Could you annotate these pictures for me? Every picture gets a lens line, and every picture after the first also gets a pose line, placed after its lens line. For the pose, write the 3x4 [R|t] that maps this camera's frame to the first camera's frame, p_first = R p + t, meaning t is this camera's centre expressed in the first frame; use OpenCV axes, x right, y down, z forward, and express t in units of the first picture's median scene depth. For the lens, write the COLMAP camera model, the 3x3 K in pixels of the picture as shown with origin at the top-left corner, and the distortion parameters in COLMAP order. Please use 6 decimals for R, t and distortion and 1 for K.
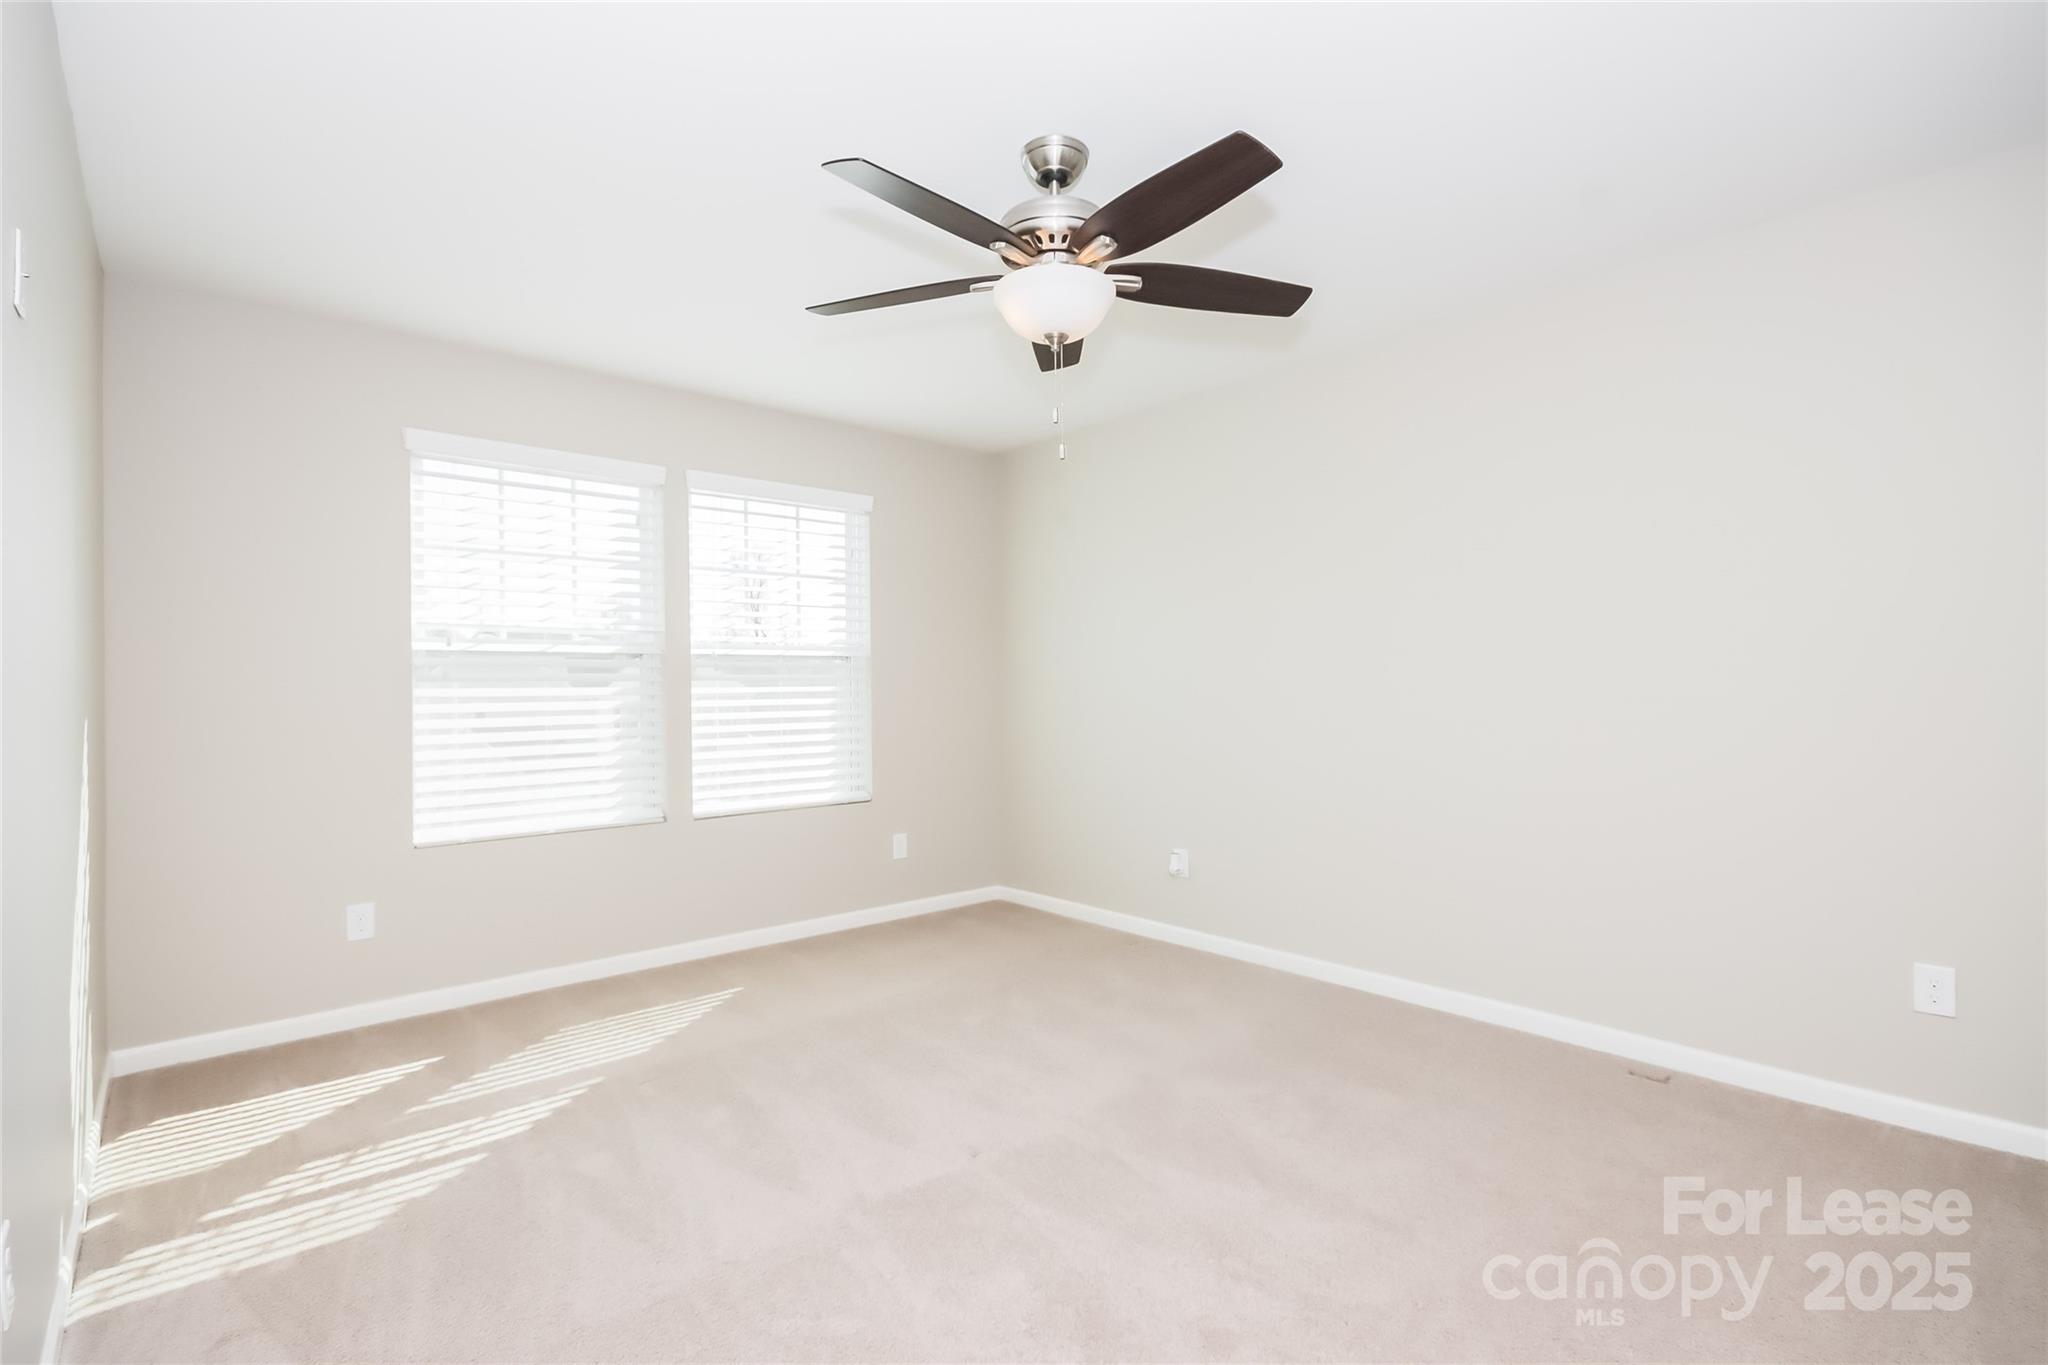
lens RADIAL K [[947.3, 0, 1027.7], [0, 947.3, 697.7], [0, 0, 1]] dist [-0.001381, -0.000569]
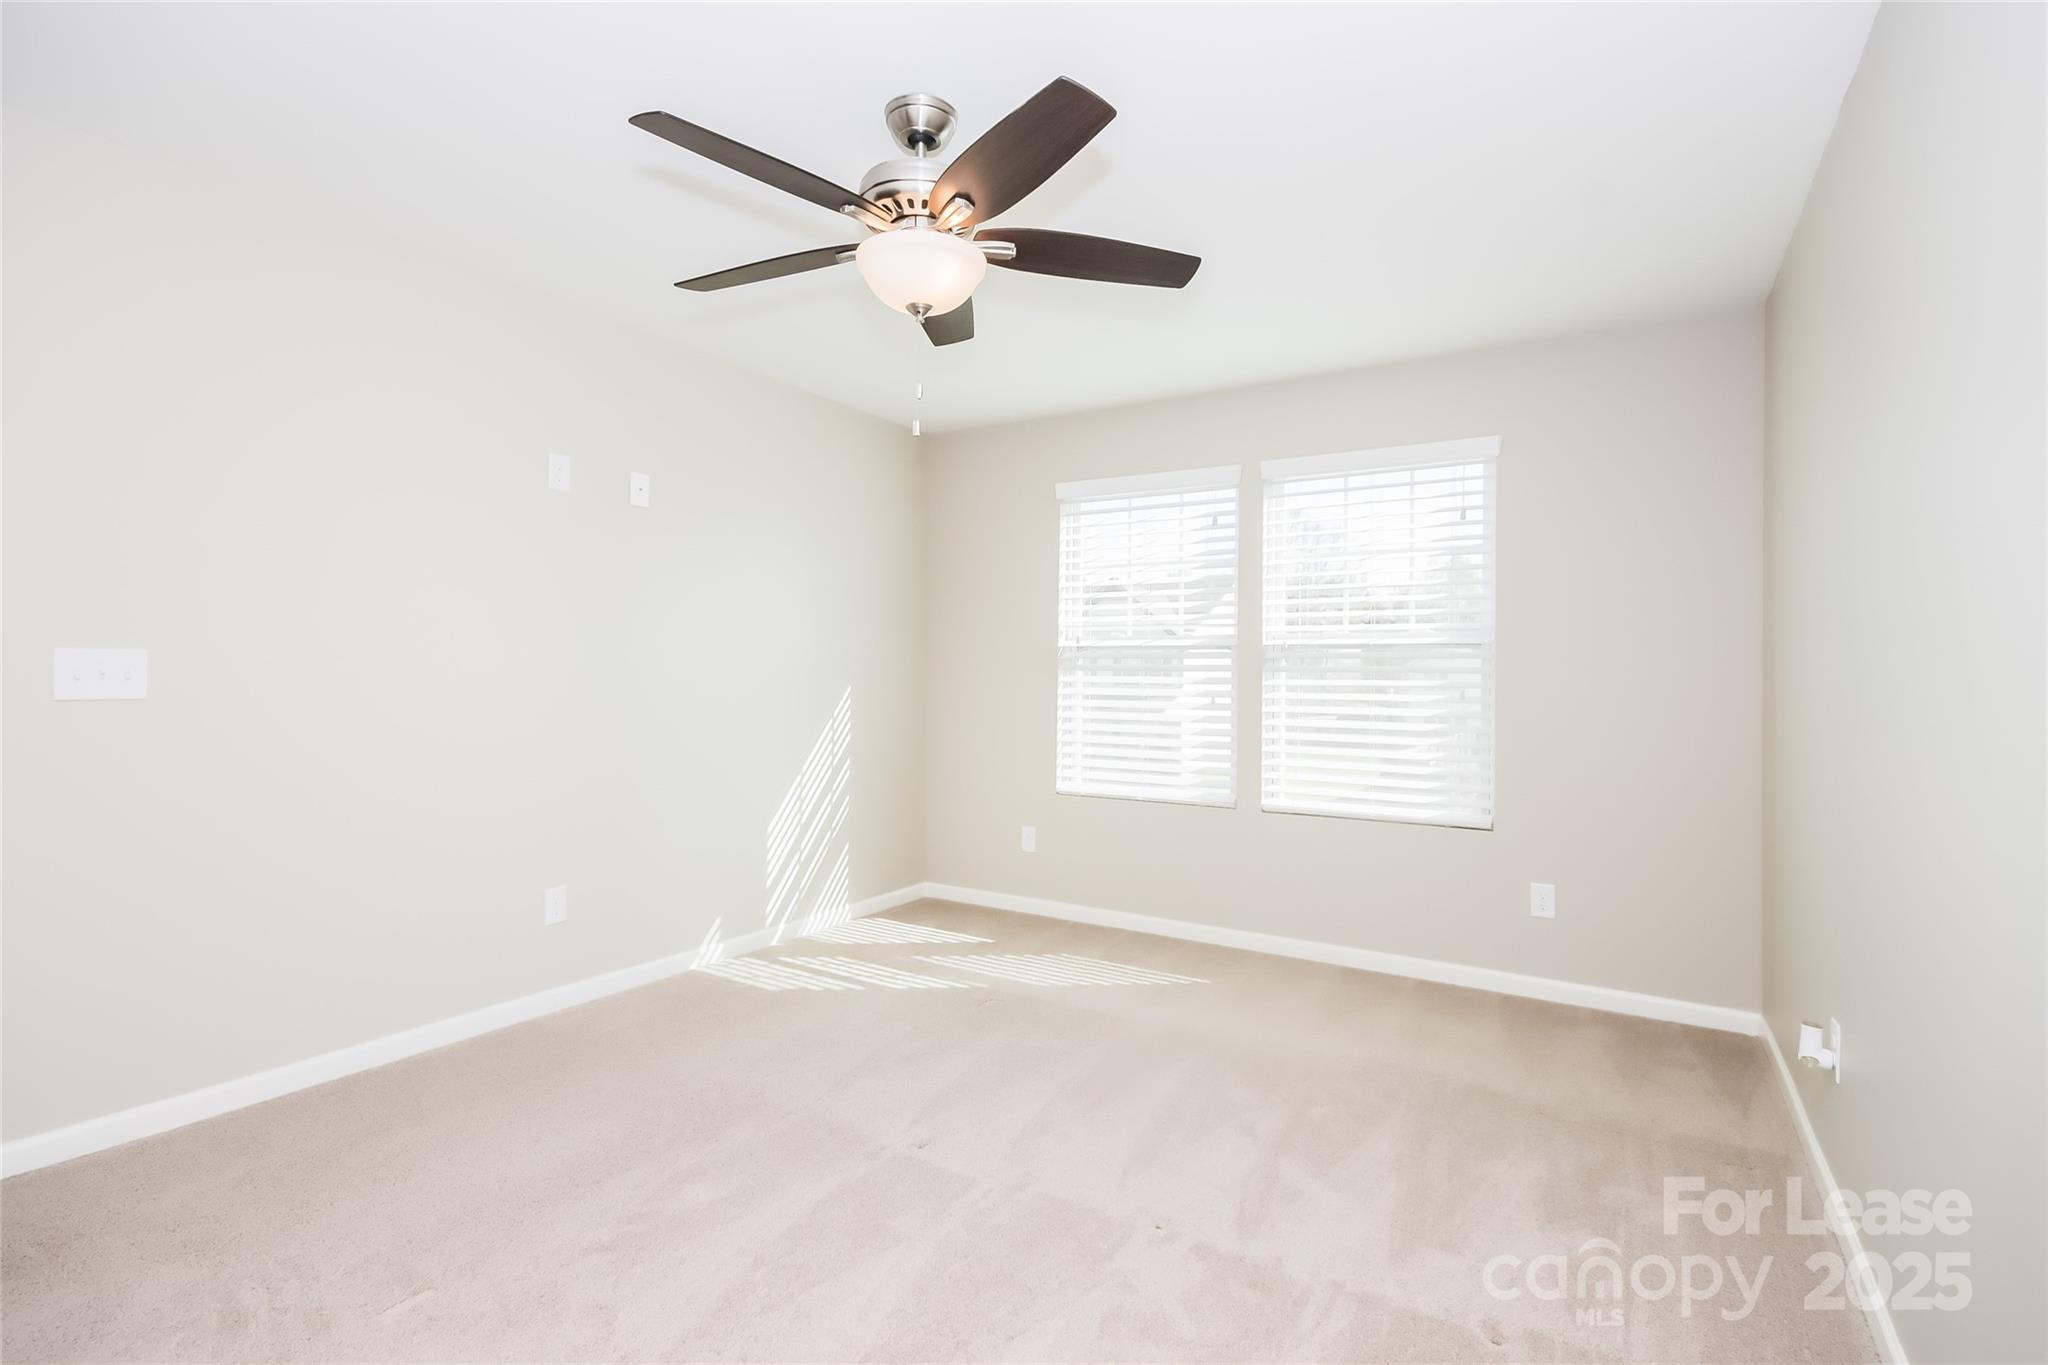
lens RADIAL K [[947.3, 0, 1027.7], [0, 947.3, 697.7], [0, 0, 1]] dist [-0.001381, -0.000569]
pose [[0.273211, 0.029553, -0.961500, 0.650818], [-0.024781, 0.999412, 0.023677, -0.009913], [0.961635, 0.017358, 0.273783, 0.597292]]
